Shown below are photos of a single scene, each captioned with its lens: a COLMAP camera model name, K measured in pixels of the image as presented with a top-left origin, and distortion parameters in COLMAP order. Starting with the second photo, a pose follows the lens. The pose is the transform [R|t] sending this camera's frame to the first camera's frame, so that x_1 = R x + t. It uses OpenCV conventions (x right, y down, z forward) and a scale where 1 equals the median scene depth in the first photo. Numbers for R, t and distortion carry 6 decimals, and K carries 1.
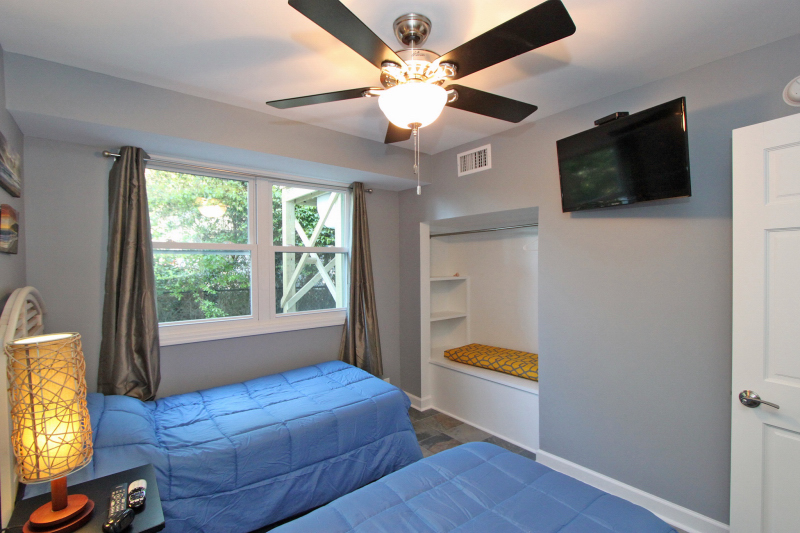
lens RADIAL K [[366.6, 0, 400.1], [0, 366.6, 271.0], [0, 0, 1]] dist [-0.017104, 0.001289]
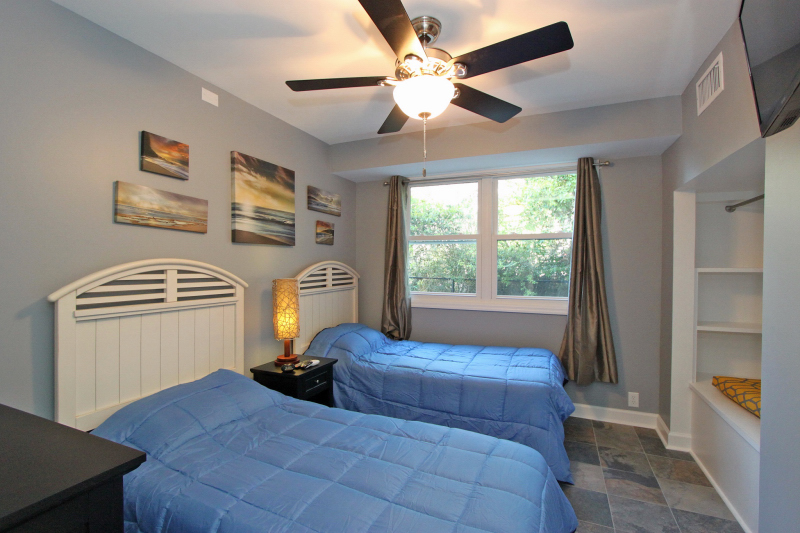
lens RADIAL K [[366.6, 0, 400.1], [0, 366.6, 271.0], [0, 0, 1]] dist [-0.017104, 0.001289]
pose [[0.470904, 0.024616, -0.881841, 0.664800], [-0.021495, 0.999634, 0.016425, 0.040479], [0.881922, 0.011221, 0.471261, 0.271773]]
